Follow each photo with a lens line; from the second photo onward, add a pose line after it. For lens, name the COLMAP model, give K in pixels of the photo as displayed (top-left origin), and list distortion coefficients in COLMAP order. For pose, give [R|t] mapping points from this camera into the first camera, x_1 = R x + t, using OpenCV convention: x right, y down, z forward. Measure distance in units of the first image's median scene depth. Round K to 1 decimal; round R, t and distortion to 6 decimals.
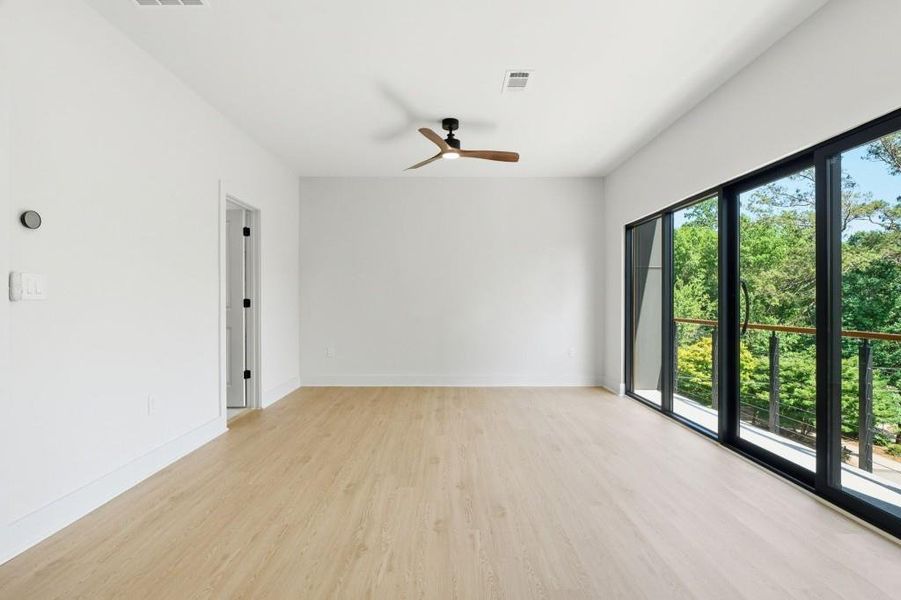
lens RADIAL K [[422.4, 0, 462.1], [0, 422.4, 289.3], [0, 0, 1]] dist [0.006351, 0.000482]
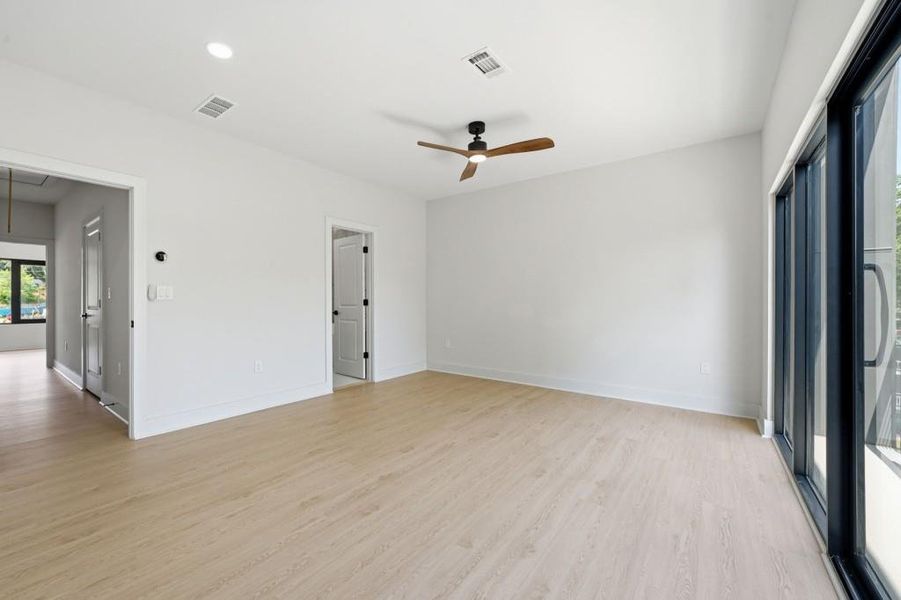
lens RADIAL K [[369.8, 0, 438.3], [0, 369.8, 293.4], [0, 0, 1]] dist [-0.001779, -0.000324]
pose [[0.782096, -0.007924, -0.623108, 0.534559], [0.013142, 0.999906, 0.003779, 0.003587], [0.623020, -0.011145, 0.782127, 0.288583]]
